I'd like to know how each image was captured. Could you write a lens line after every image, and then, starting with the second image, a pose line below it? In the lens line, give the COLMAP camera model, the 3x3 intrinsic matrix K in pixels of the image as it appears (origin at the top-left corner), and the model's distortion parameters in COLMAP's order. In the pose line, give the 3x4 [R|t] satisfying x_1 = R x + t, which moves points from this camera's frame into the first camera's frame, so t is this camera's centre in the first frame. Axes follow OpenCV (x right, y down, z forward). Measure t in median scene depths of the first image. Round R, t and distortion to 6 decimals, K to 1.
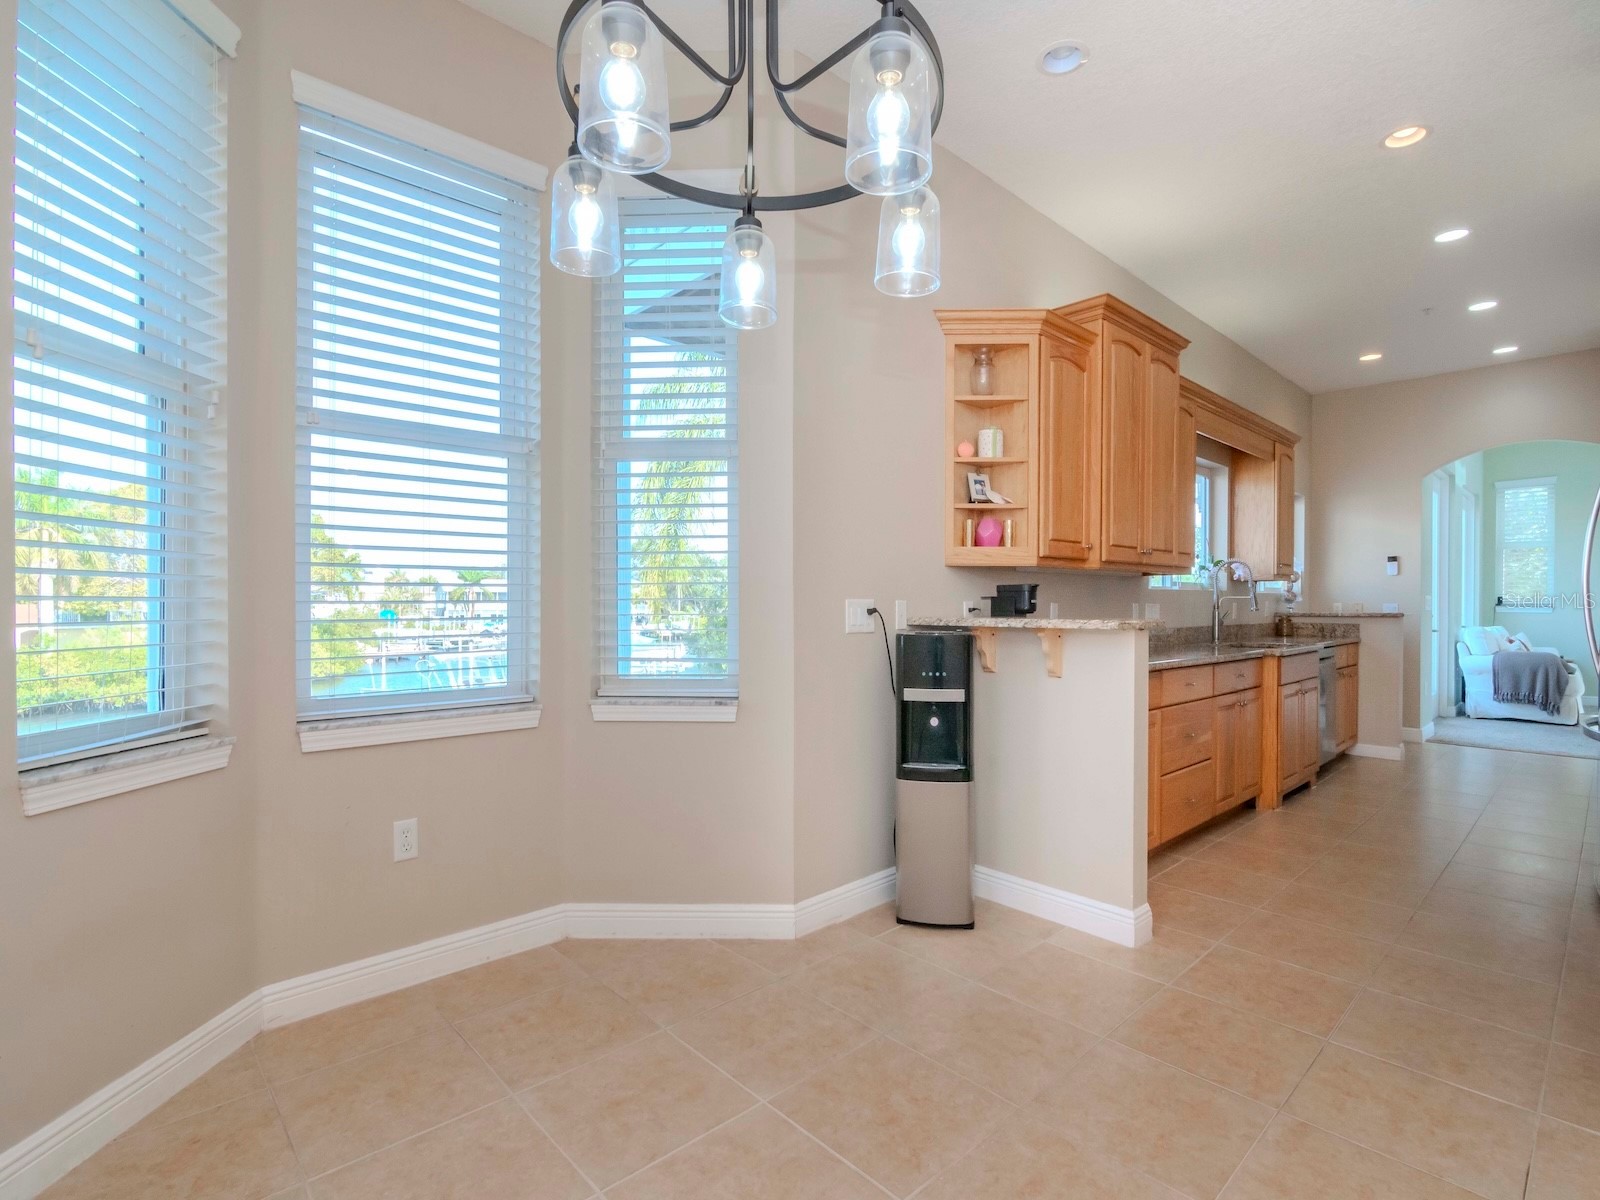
lens RADIAL K [[789.0, 0, 816.9], [0, 789.0, 603.7], [0, 0, 1]] dist [0.003685, -0.007939]
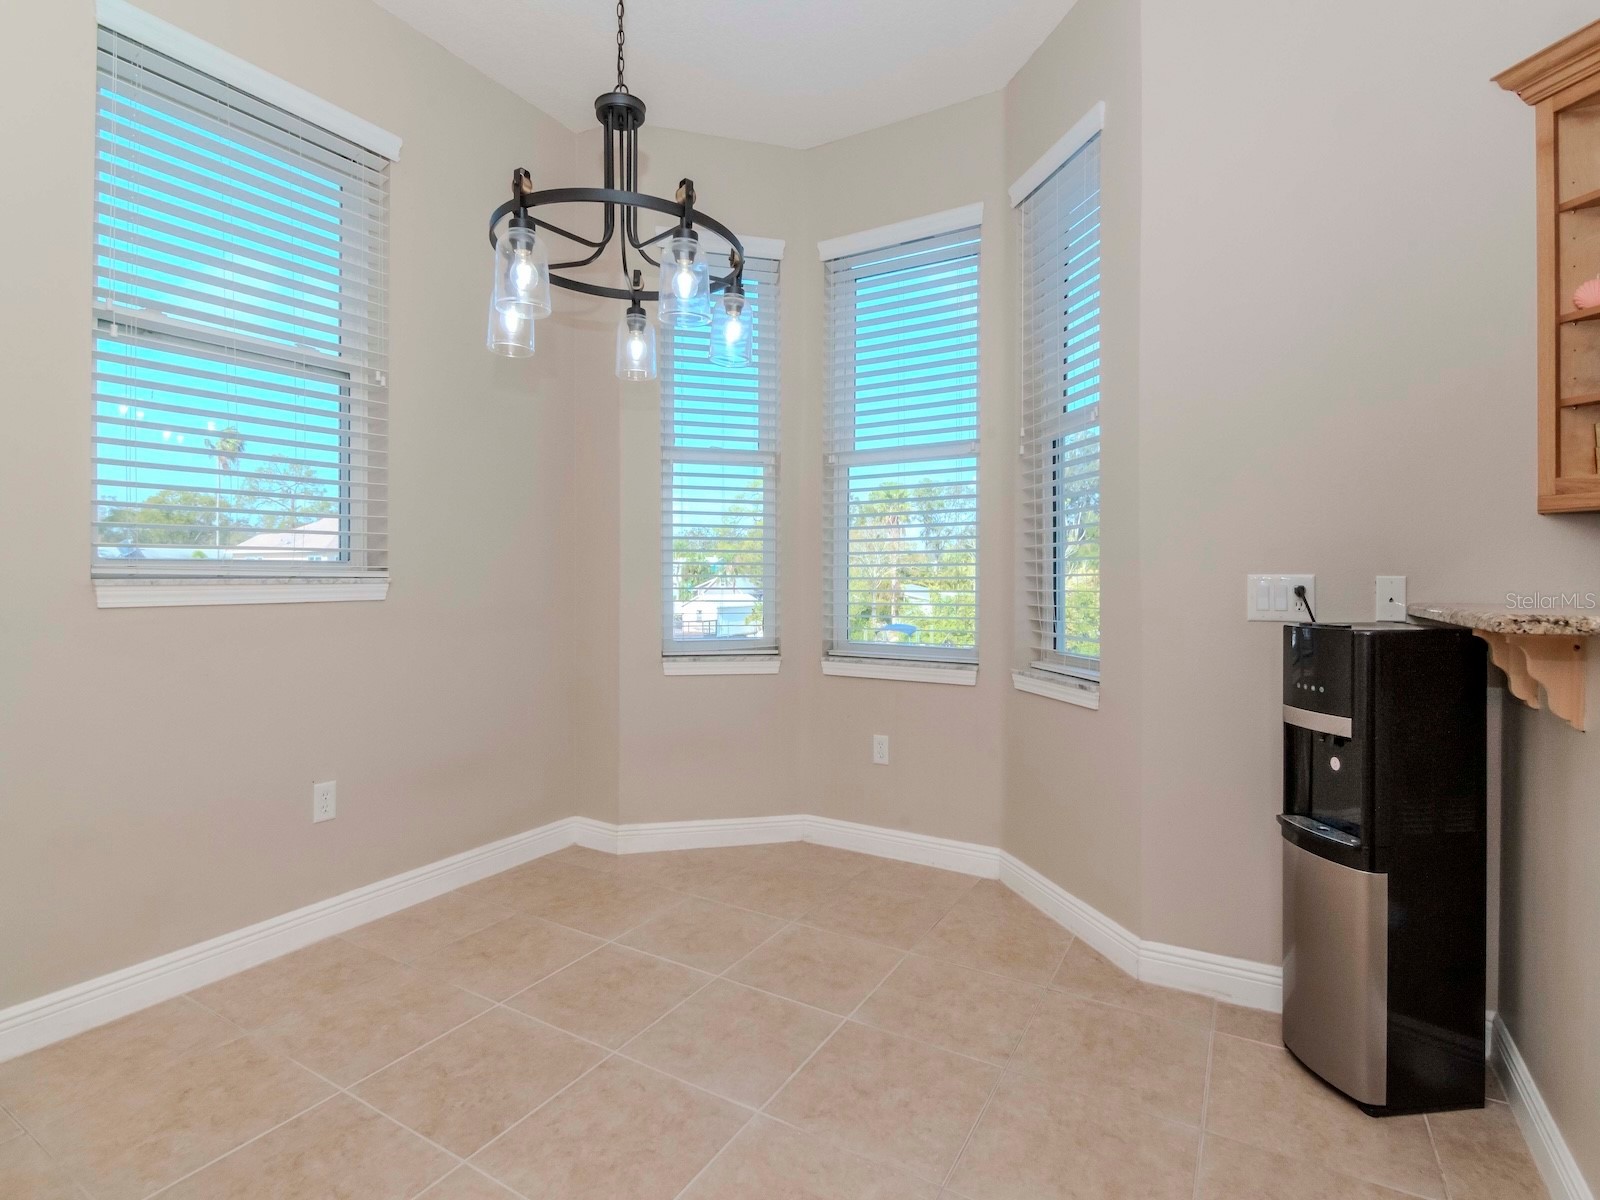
lens RADIAL K [[789.0, 0, 805.4], [0, 789.0, 584.5], [0, 0, 1]] dist [0.003685, -0.007939]
pose [[0.281155, 0.004872, -0.959650, 0.548782], [-0.008126, 0.999963, 0.002696, 0.003759], [0.959628, 0.007040, 0.281184, 0.341123]]
